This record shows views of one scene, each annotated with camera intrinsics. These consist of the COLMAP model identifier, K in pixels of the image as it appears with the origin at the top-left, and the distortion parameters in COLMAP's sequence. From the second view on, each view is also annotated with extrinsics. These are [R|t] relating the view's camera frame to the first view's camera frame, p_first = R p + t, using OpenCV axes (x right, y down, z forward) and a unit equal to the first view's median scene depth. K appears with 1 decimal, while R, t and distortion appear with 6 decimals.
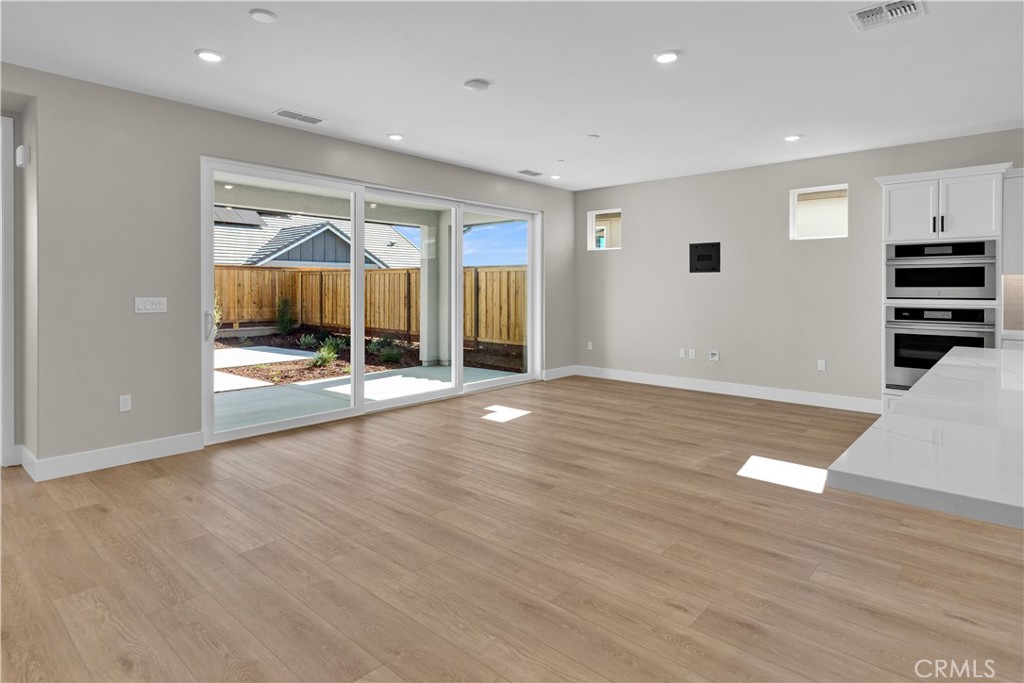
lens RADIAL K [[555.0, 0, 503.9], [0, 555.0, 305.9], [0, 0, 1]] dist [0.016013, -0.000266]
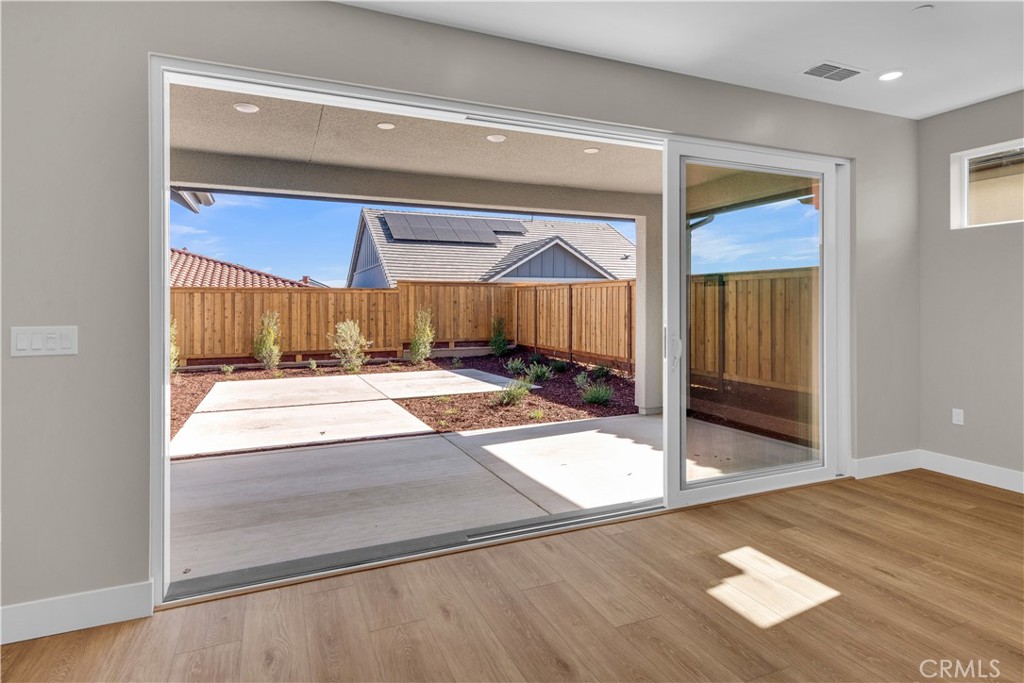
lens RADIAL K [[555.0, 0, 503.9], [0, 555.0, 305.9], [0, 0, 1]] dist [0.016013, -0.000266]
pose [[0.909314, -0.004035, -0.416091, -0.006364], [-0.008262, 0.999581, -0.027749, -0.007618], [0.416029, 0.028670, 0.908899, 0.231870]]
